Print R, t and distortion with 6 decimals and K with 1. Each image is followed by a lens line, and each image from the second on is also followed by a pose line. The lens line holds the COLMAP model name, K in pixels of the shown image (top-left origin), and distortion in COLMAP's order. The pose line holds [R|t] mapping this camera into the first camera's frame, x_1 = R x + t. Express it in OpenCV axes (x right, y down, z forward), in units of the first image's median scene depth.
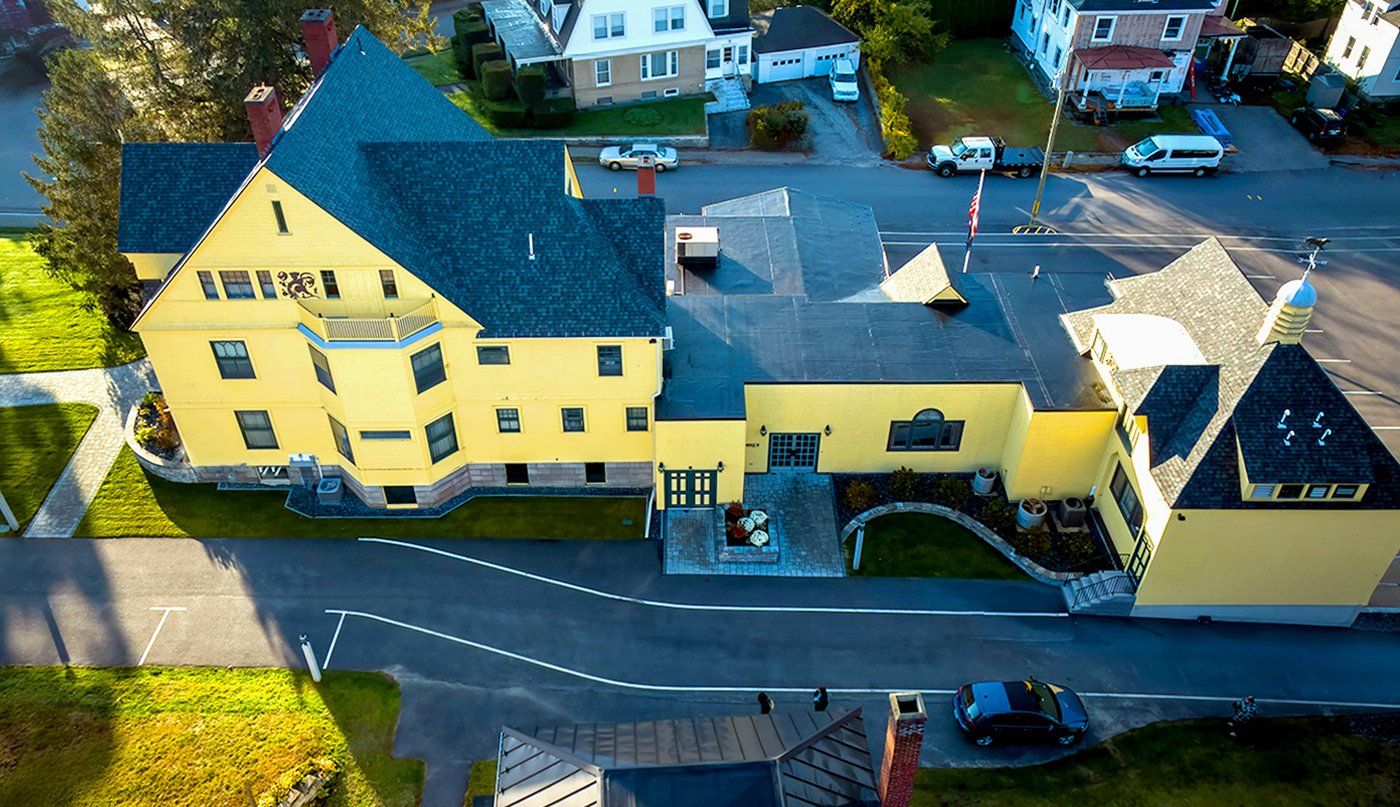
lens RADIAL K [[1034.4, 0, 704.9], [0, 1034.4, 419.1], [0, 0, 1]] dist [0.007079, 0.030302]
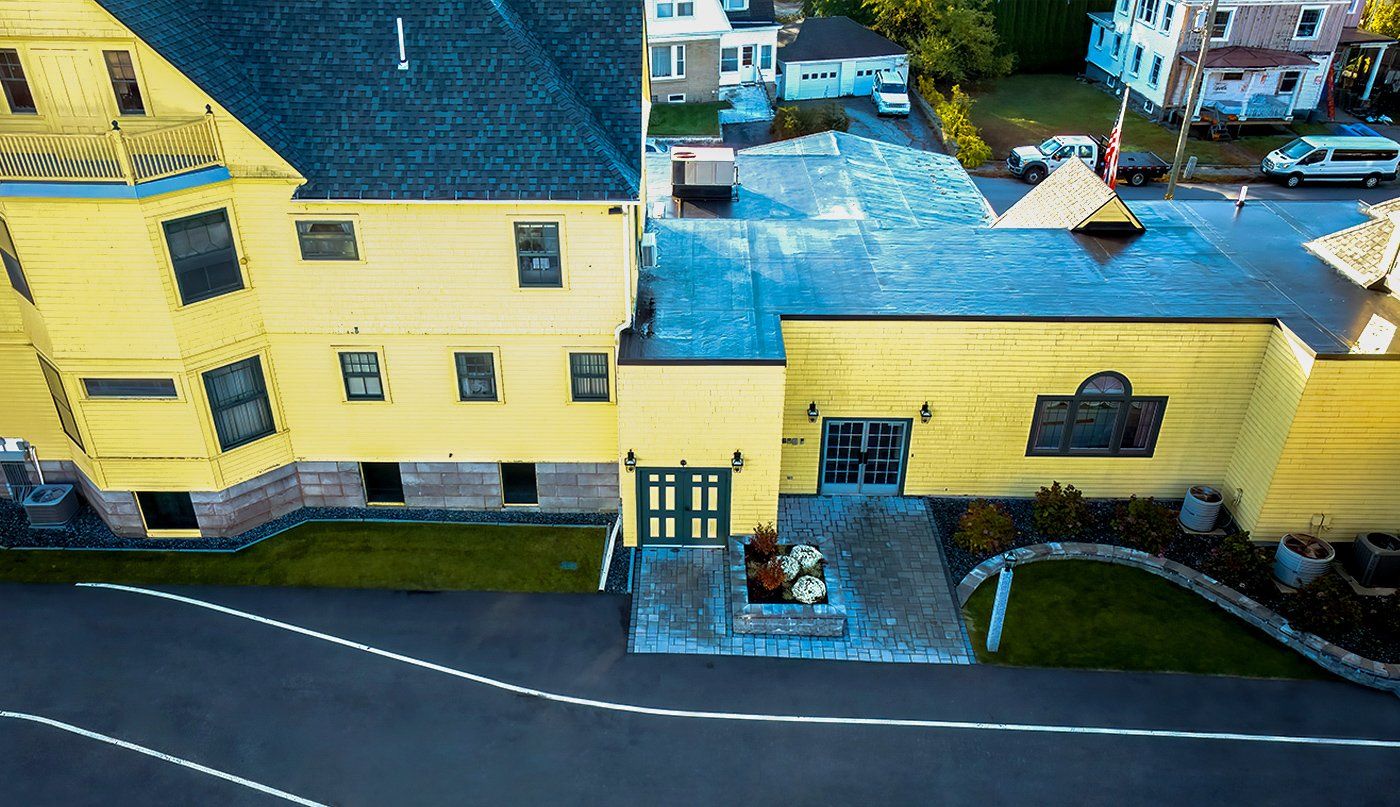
lens RADIAL K [[1047.1, 0, 693.3], [0, 1047.1, 438.7], [0, 0, 1]] dist [-0.000544, 0.031839]
pose [[0.999655, 0.009592, -0.024461, 0.004862], [-0.013024, 0.989451, -0.144281, 0.113080], [0.022819, 0.144550, 0.989234, 0.436123]]
